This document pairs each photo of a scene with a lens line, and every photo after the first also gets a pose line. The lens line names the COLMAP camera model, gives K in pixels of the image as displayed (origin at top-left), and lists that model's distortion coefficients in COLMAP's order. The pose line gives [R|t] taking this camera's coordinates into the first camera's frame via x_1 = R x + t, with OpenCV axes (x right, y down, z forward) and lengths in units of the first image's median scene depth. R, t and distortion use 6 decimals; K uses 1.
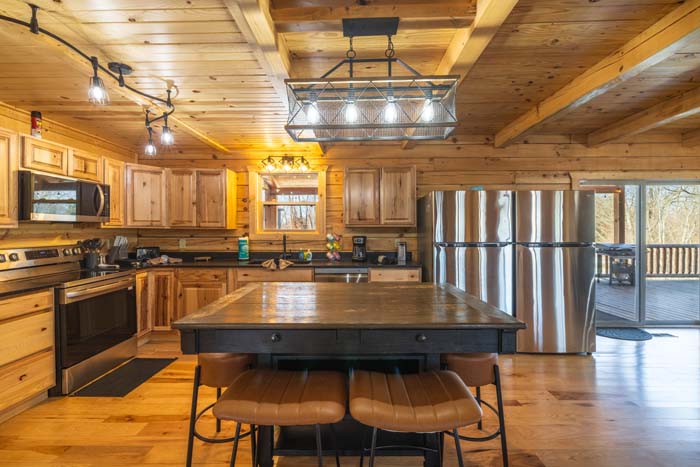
lens RADIAL K [[292.3, 0, 349.4], [0, 292.3, 231.2], [0, 0, 1]] dist [0.002816, 0.000066]
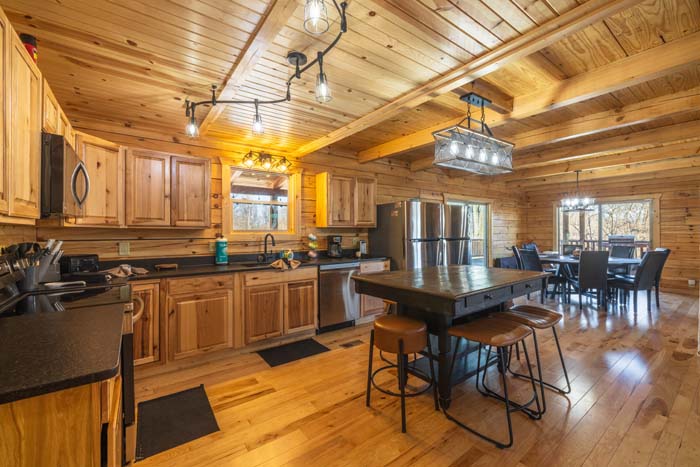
lens RADIAL K [[292.3, 0, 351.1], [0, 292.3, 231.4], [0, 0, 1]] dist [0.002816, 0.000066]
pose [[0.792183, -0.002796, 0.610278, -0.650914], [0.006100, 0.999976, -0.003337, 0.005577], [-0.610254, 0.006366, 0.792180, 0.075185]]
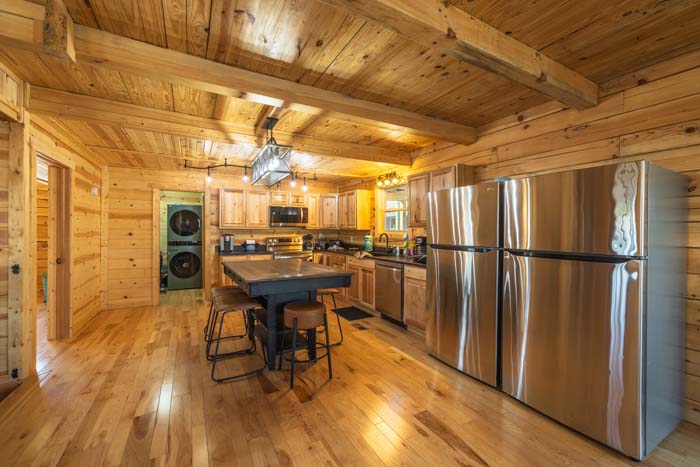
lens RADIAL K [[292.3, 0, 352.8], [0, 292.3, 231.5], [0, 0, 1]] dist [0.002816, 0.000066]
pose [[0.503596, 0.008731, -0.863895, 0.915835], [-0.010654, 0.999936, 0.003896, -0.004075], [0.863873, 0.007242, 0.503657, 0.237555]]
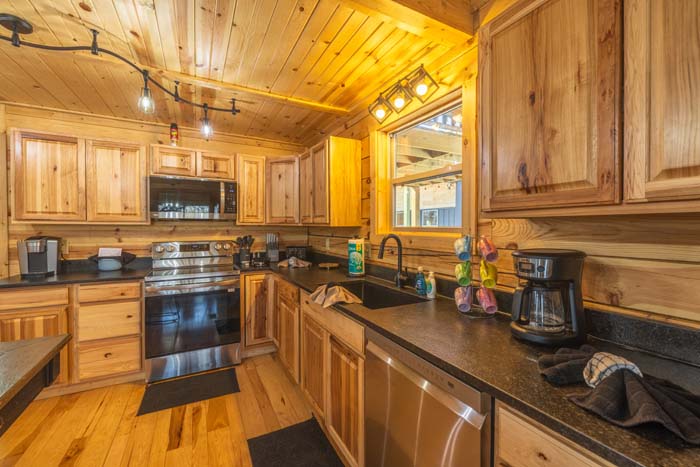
lens RADIAL K [[292.3, 0, 352.9], [0, 292.3, 232.3], [0, 0, 1]] dist [0.002816, 0.000066]
pose [[0.492501, 0.015316, -0.870177, 0.203542], [-0.009935, 0.999879, 0.011976, -0.001946], [0.870255, 0.002747, 0.492593, 0.752624]]
